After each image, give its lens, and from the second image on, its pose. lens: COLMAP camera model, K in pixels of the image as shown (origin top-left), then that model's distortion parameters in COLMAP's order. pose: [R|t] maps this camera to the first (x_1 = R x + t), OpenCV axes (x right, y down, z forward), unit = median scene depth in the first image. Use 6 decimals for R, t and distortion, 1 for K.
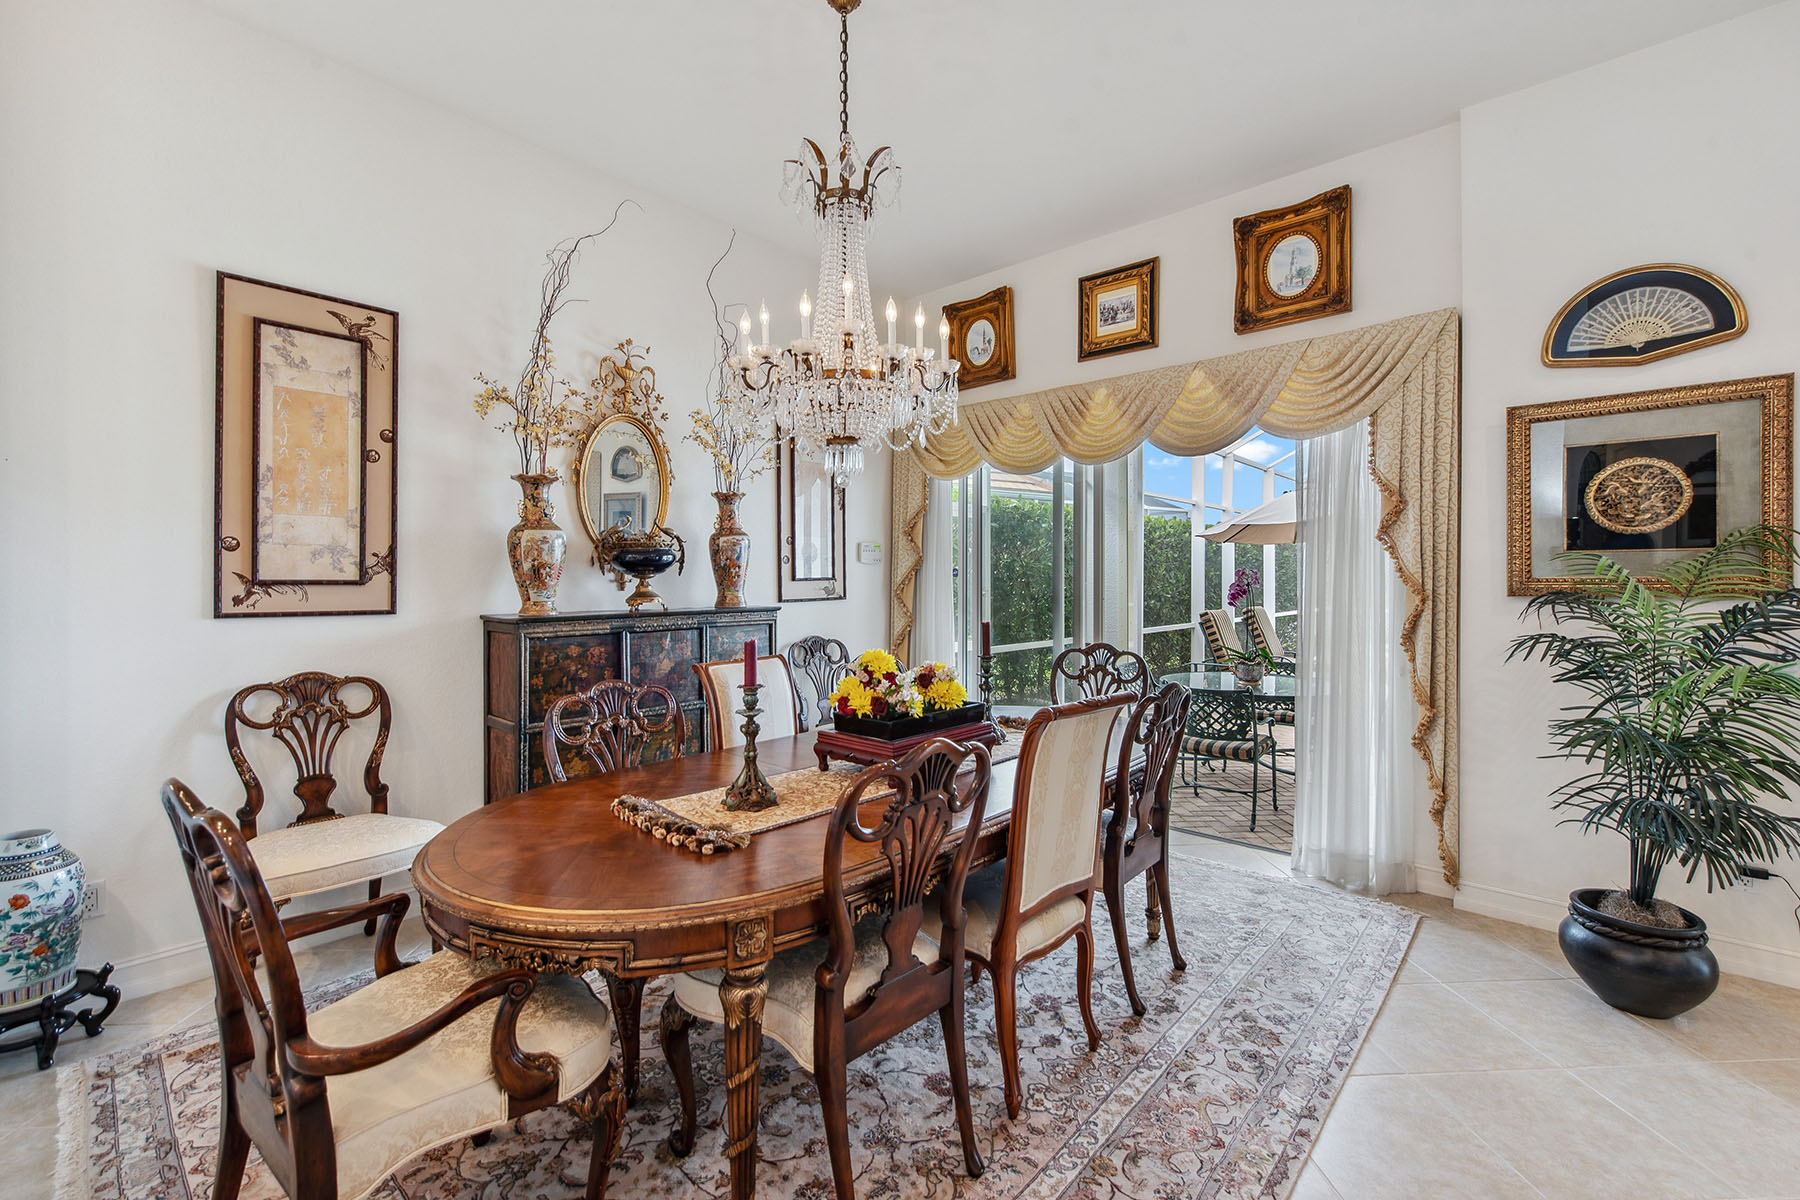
lens RADIAL K [[736.5, 0, 909.5], [0, 736.5, 590.4], [0, 0, 1]] dist [-0.000186, -0.001680]
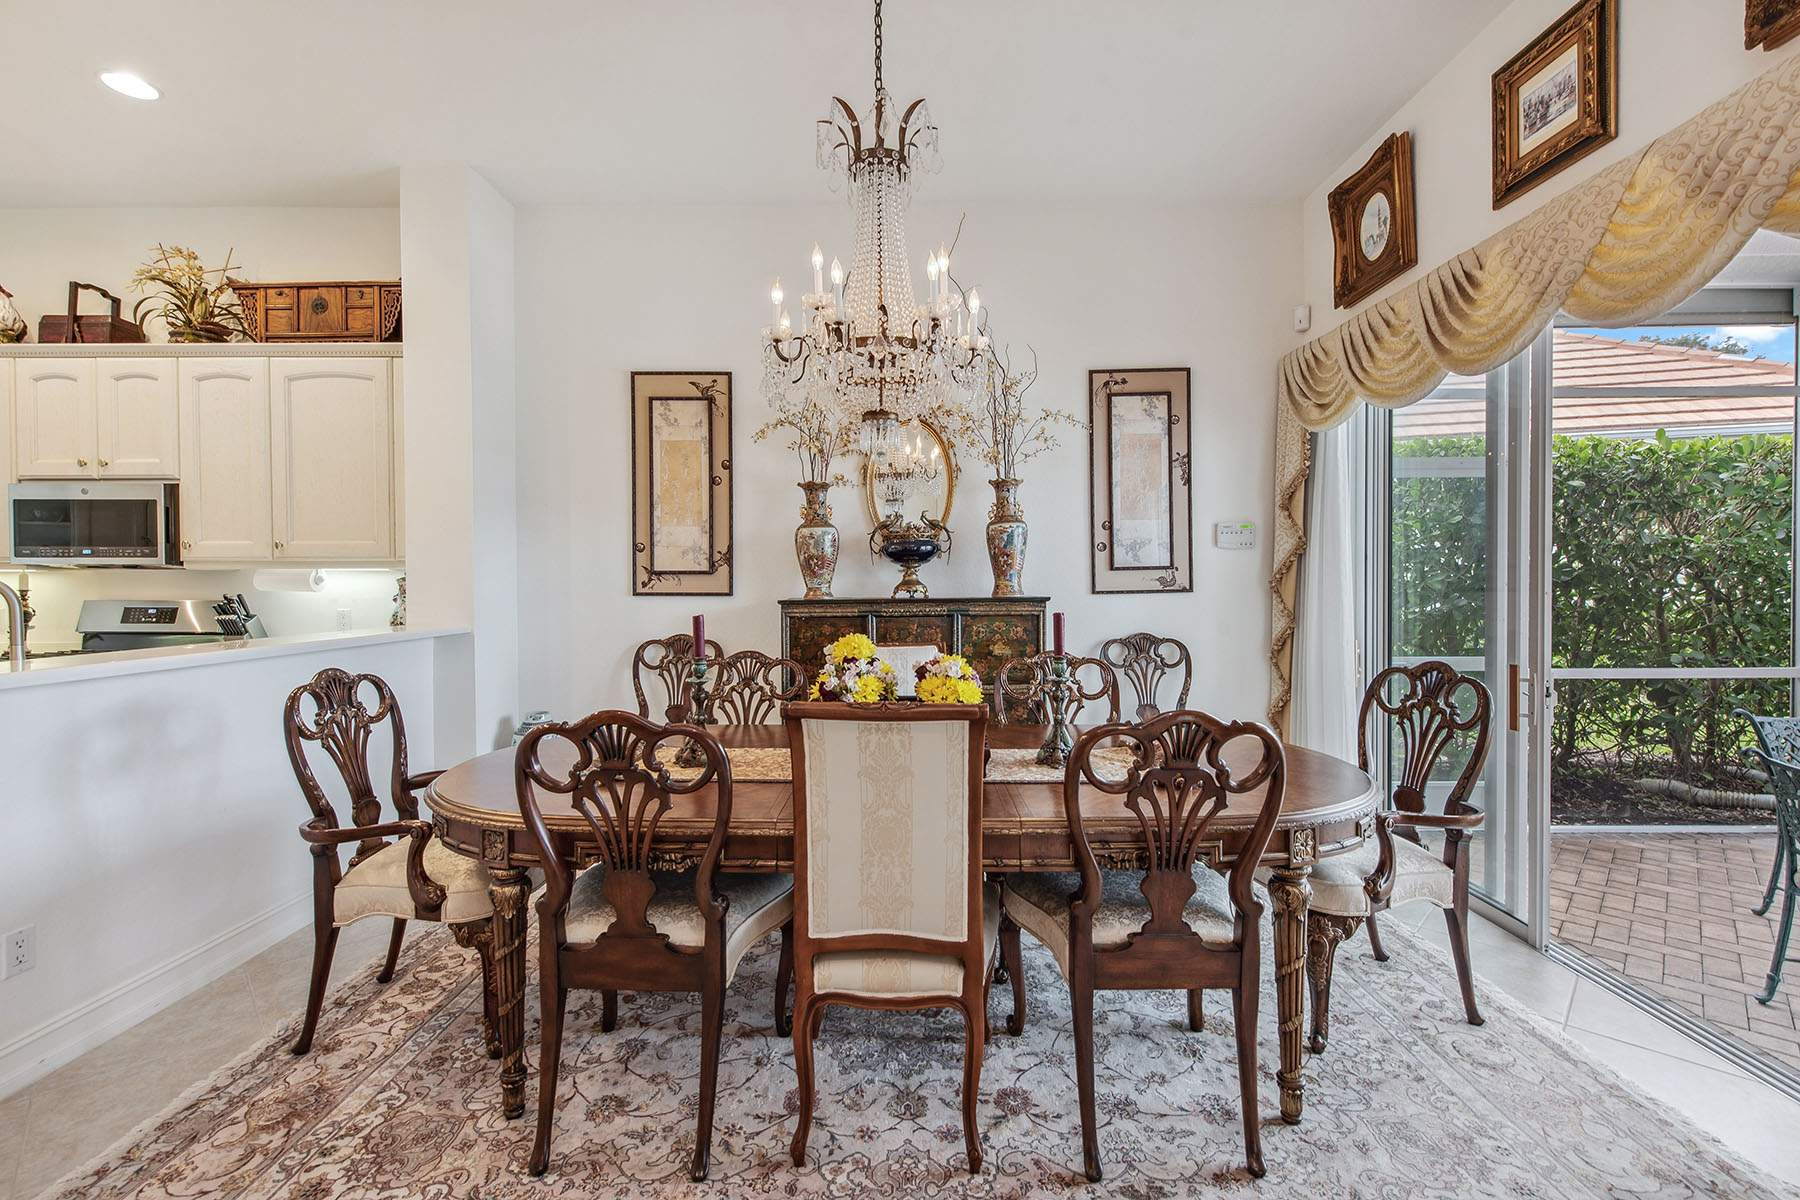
lens RADIAL K [[736.5, 0, 906.7], [0, 736.5, 586.3], [0, 0, 1]] dist [-0.000186, -0.001680]
pose [[0.674562, 0.003782, -0.738208, 0.496796], [-0.006567, 0.999978, -0.000878, 0.013938], [0.738189, 0.005440, 0.674572, 0.309621]]
